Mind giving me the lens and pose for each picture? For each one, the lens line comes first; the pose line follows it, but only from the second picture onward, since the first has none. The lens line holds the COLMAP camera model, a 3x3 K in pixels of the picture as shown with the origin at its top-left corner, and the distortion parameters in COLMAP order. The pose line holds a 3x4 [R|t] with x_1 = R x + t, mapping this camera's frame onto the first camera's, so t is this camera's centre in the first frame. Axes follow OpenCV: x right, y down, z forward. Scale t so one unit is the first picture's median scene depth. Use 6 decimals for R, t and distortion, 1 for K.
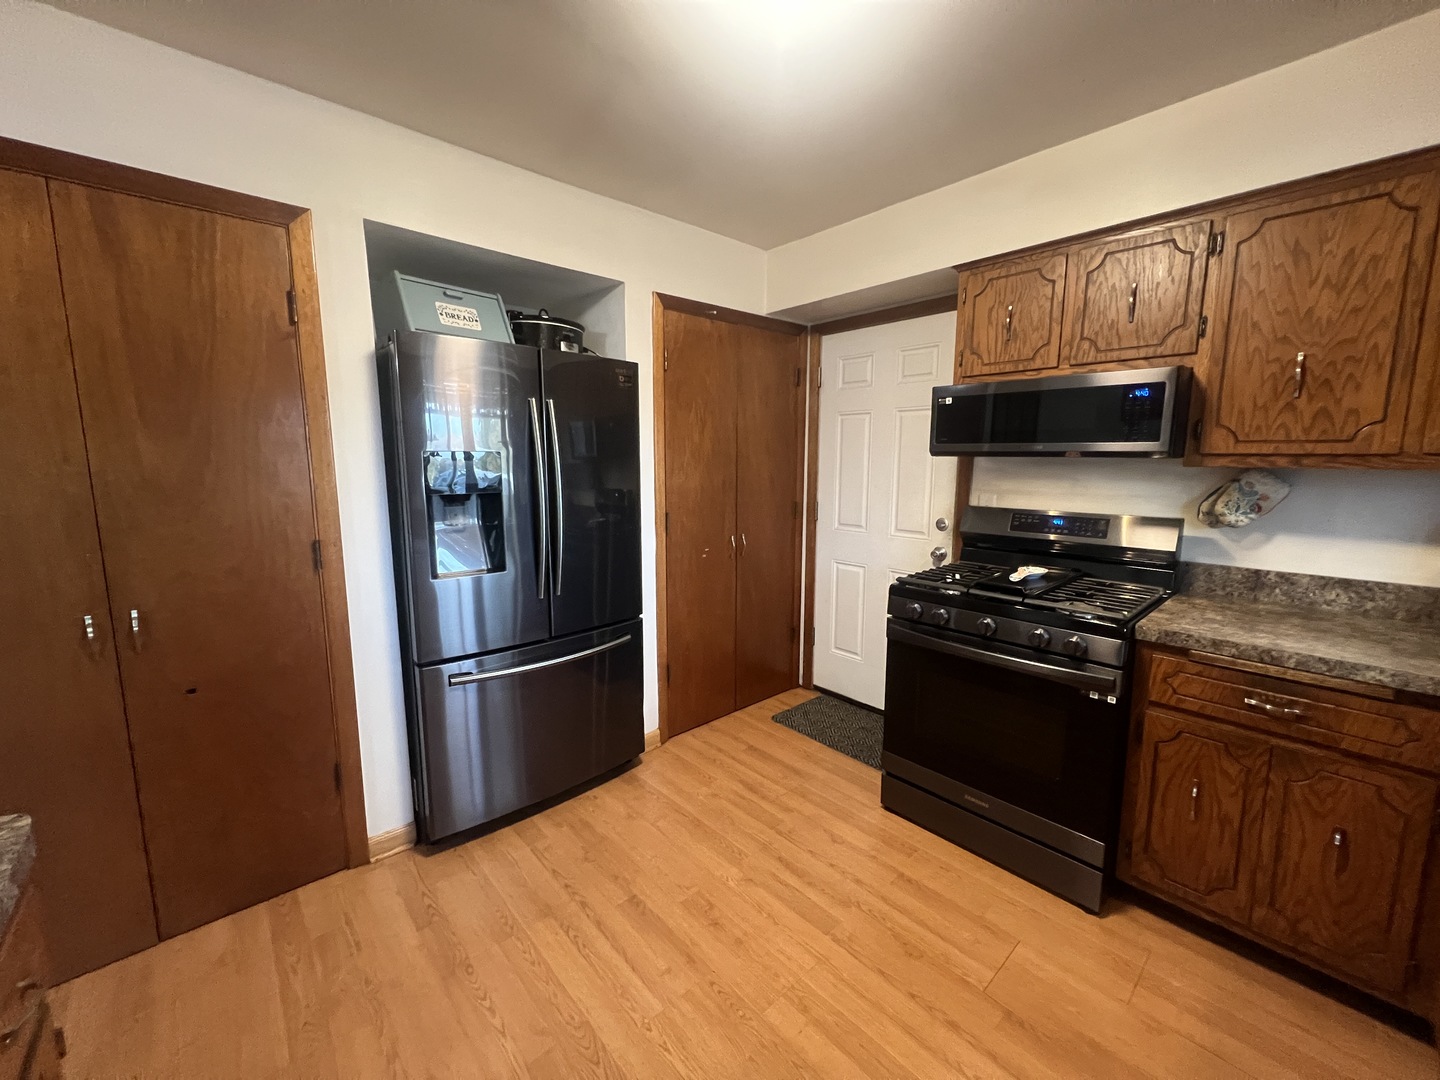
lens RADIAL K [[576.6, 0, 713.5], [0, 576.6, 537.9], [0, 0, 1]] dist [0.000130, 0.000420]
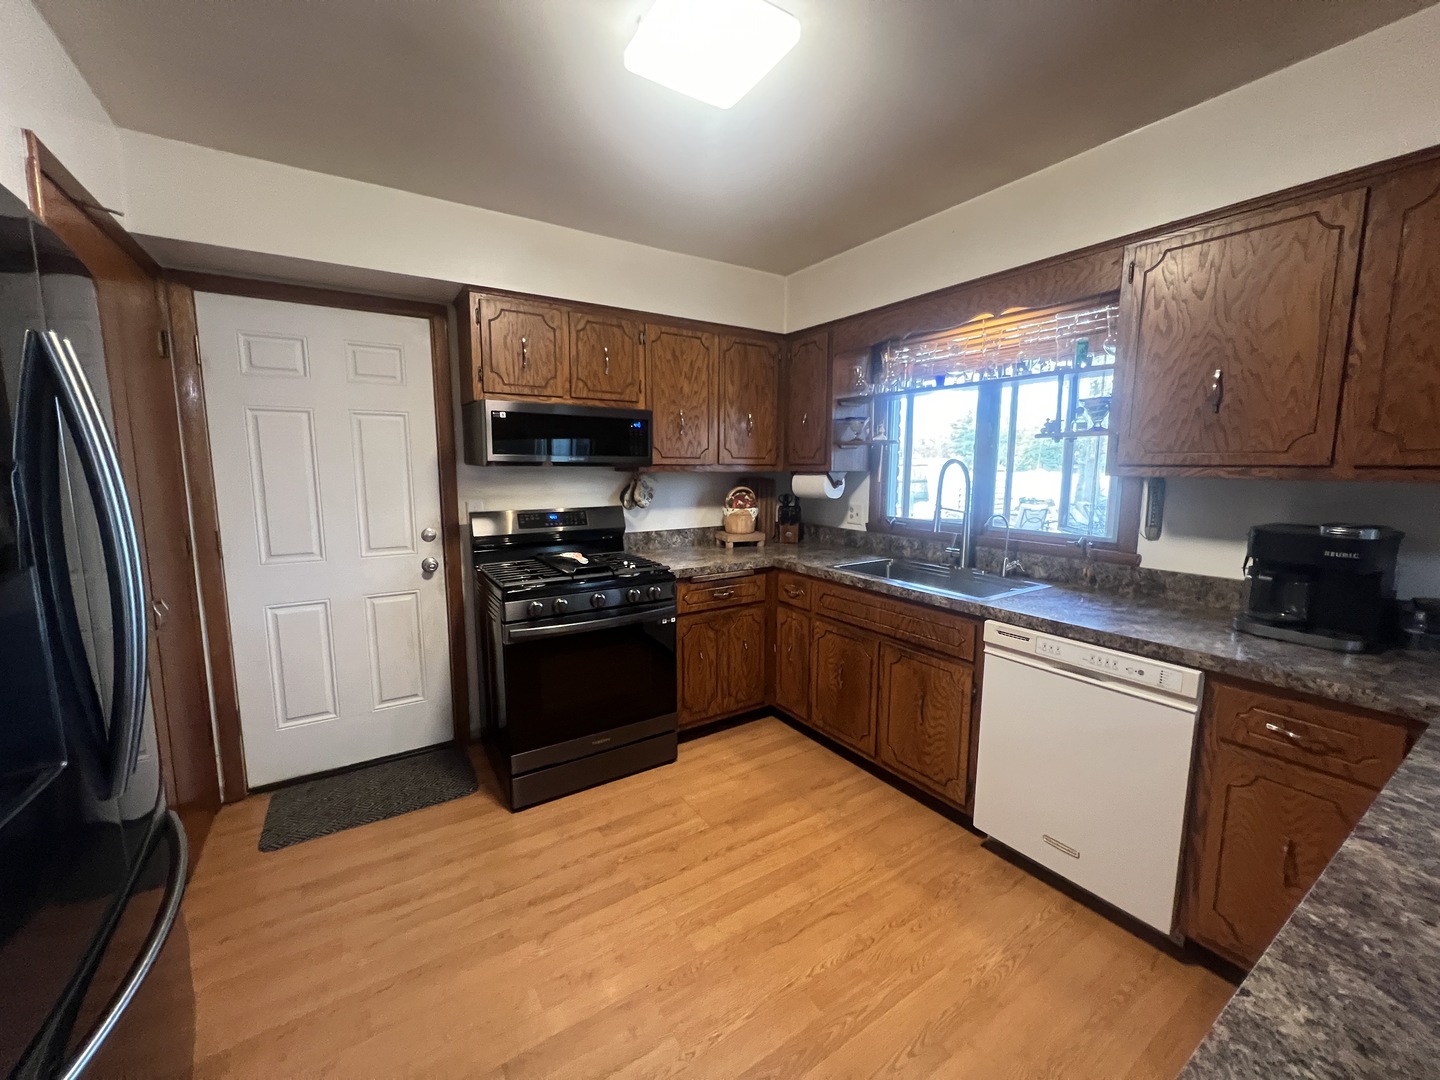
lens RADIAL K [[576.6, 0, 716.7], [0, 576.6, 539.9], [0, 0, 1]] dist [0.000130, 0.000420]
pose [[0.153140, -0.132483, 0.979284, -0.698271], [0.136406, 0.984320, 0.111833, -0.082262], [-0.978745, 0.116454, 0.168810, 0.509639]]
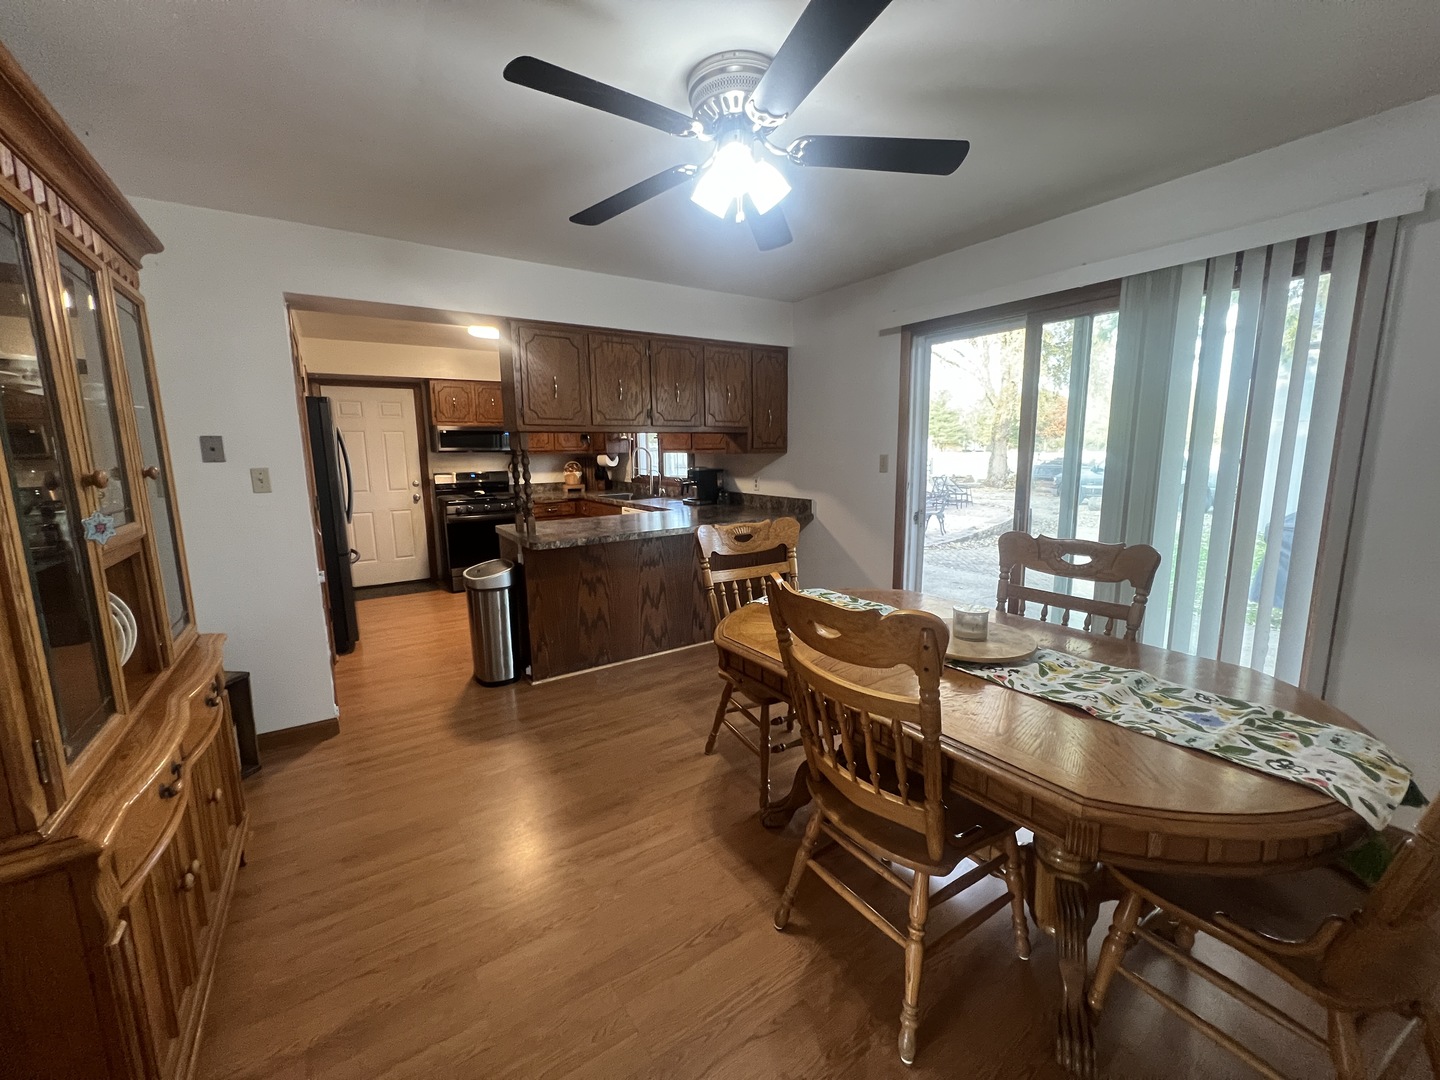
lens RADIAL K [[576.6, 0, 723.2], [0, 576.6, 538.9], [0, 0, 1]] dist [0.000130, 0.000420]
pose [[0.136320, -0.155872, 0.978326, -2.355672], [0.150121, 0.979390, 0.135124, 0.090798], [-0.979224, 0.128447, 0.156910, -0.687884]]
